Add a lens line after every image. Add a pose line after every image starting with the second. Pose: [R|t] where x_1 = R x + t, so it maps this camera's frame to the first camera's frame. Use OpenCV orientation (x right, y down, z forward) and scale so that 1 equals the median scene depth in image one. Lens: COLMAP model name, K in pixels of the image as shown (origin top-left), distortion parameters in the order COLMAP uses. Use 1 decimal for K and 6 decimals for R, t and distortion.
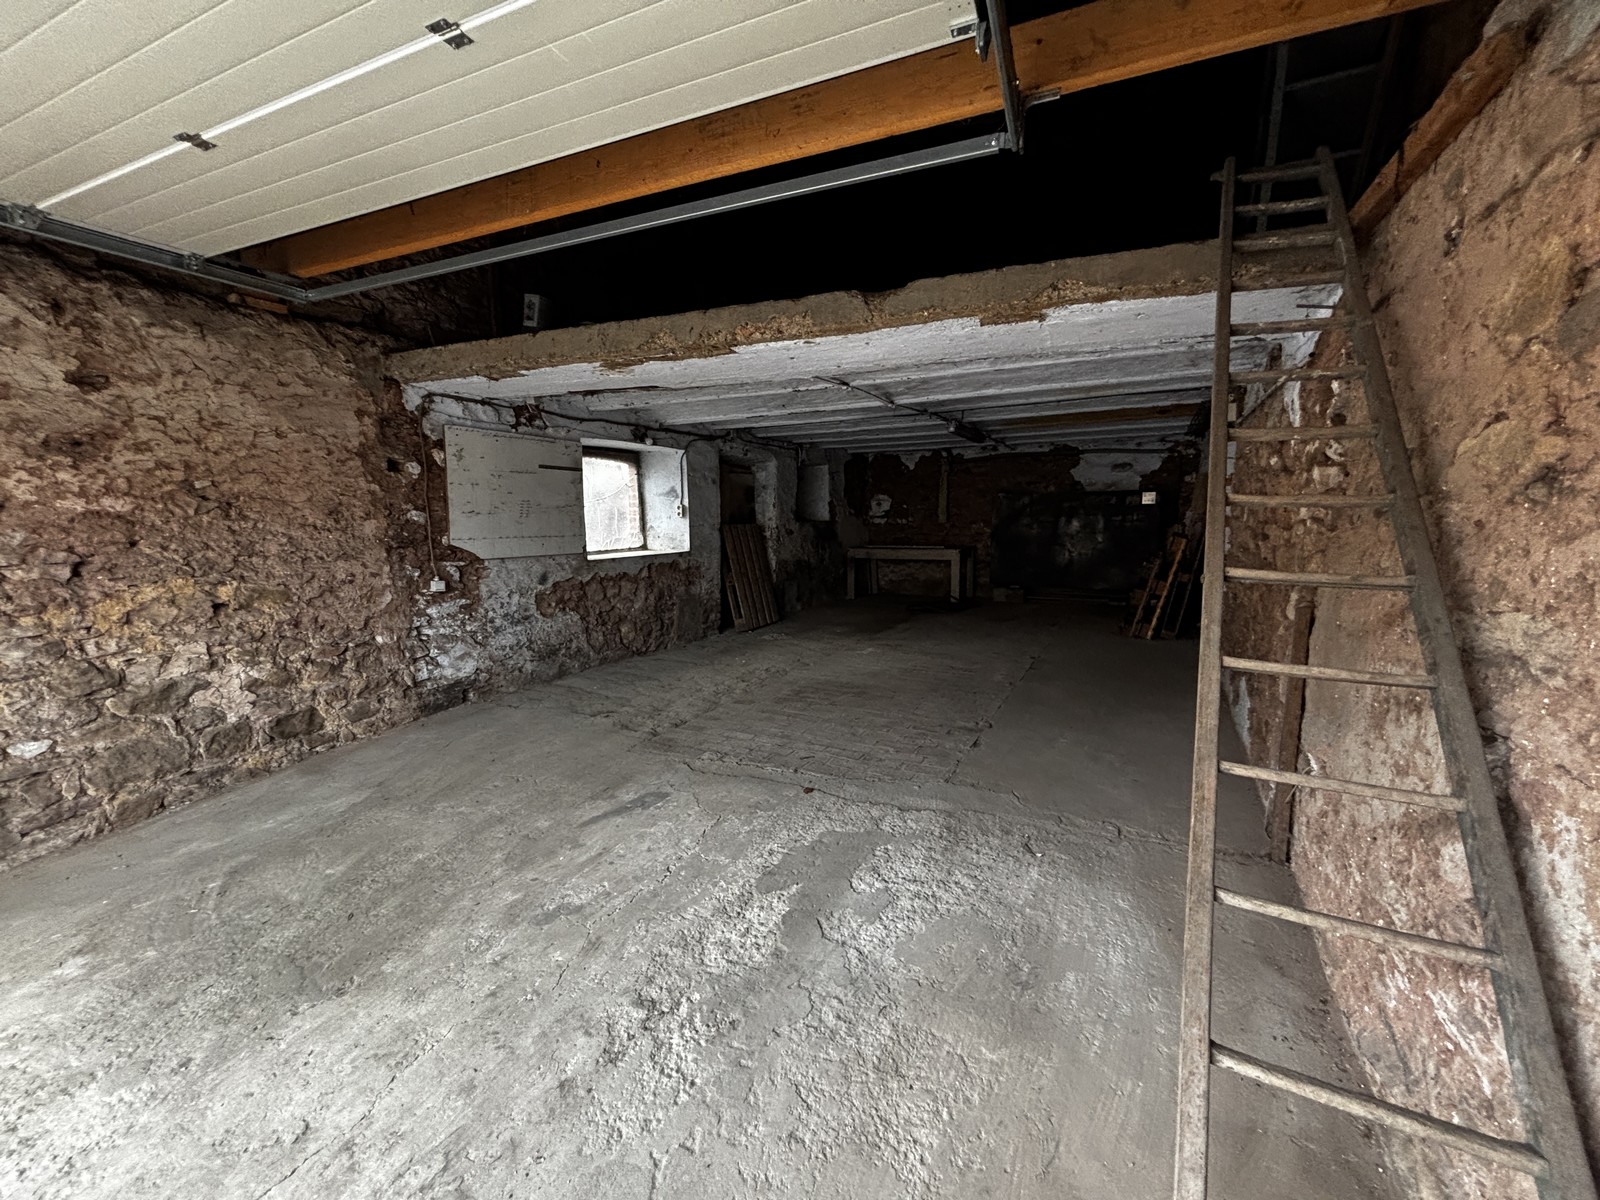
lens RADIAL K [[639.7, 0, 800.2], [0, 639.7, 591.5], [0, 0, 1]] dist [0.008552, -0.000203]
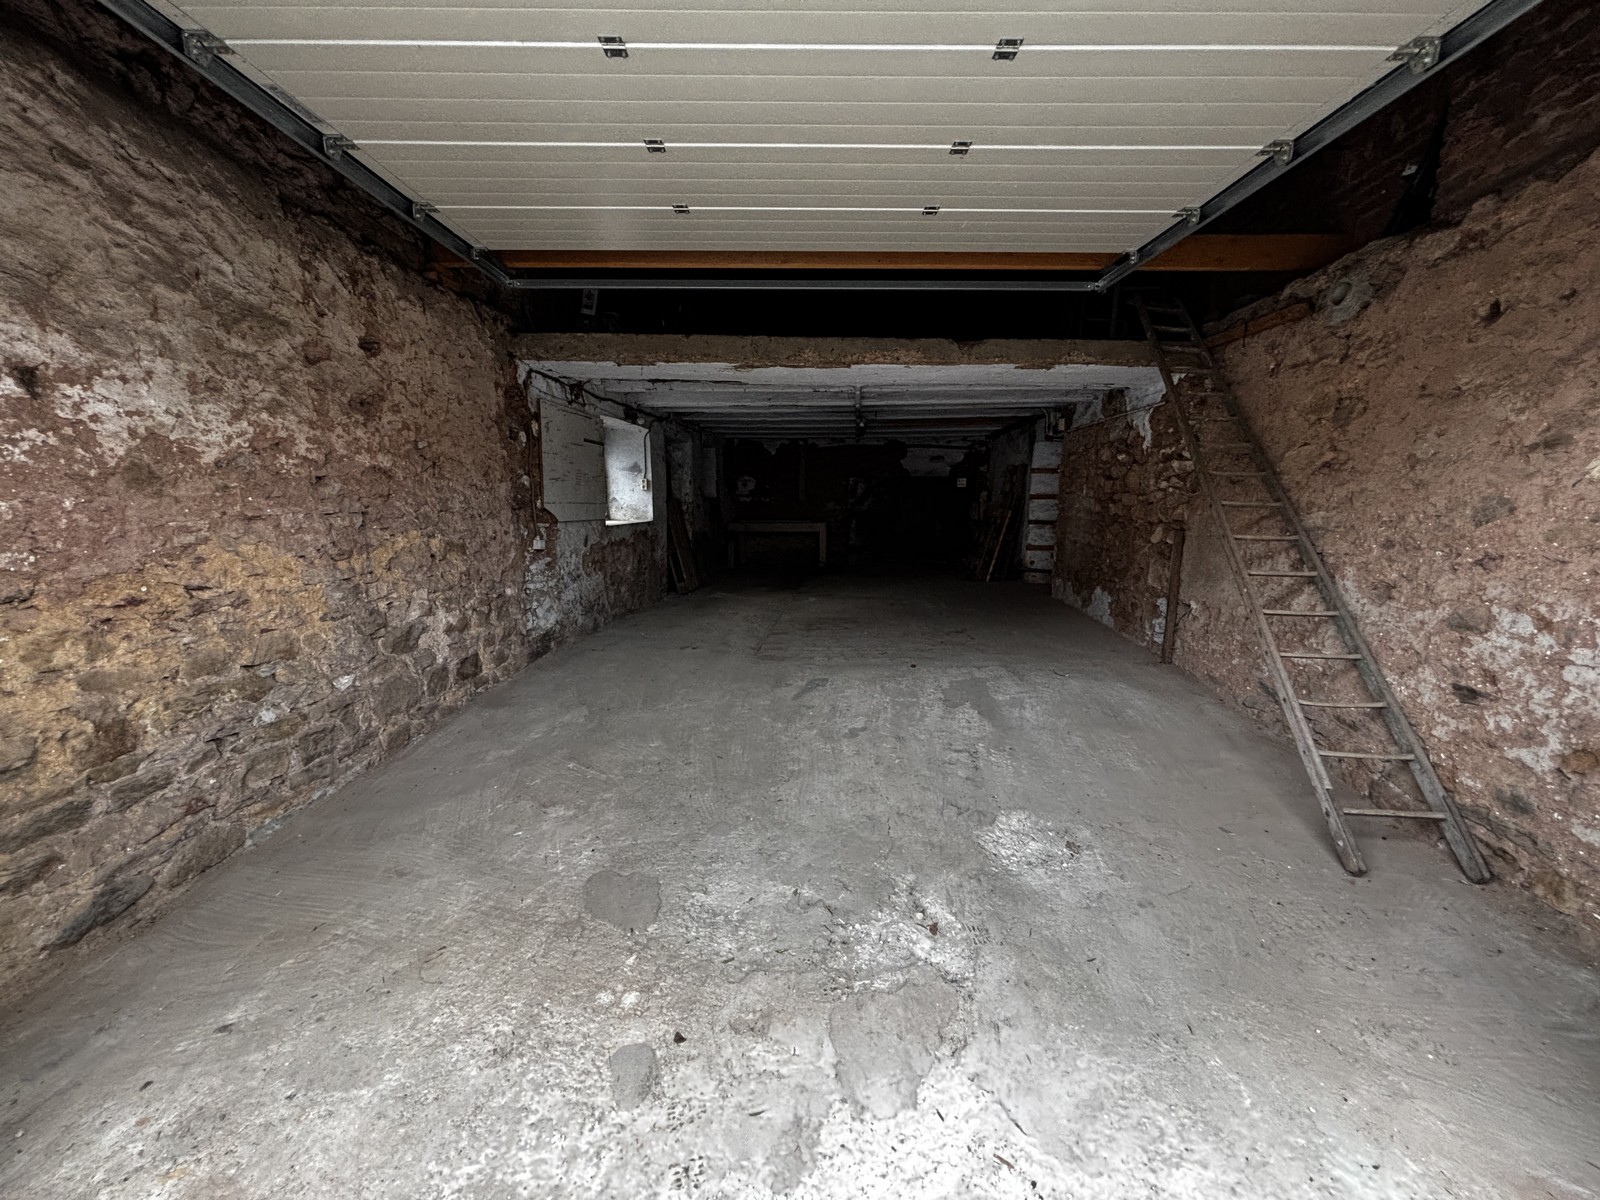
lens RADIAL K [[639.7, 0, 800.2], [0, 639.7, 591.5], [0, 0, 1]] dist [0.008552, -0.000203]
pose [[0.916596, -0.047561, 0.396977, -0.749437], [0.039100, 0.998803, 0.029384, 0.072930], [-0.397899, -0.011411, 0.917358, -0.251293]]
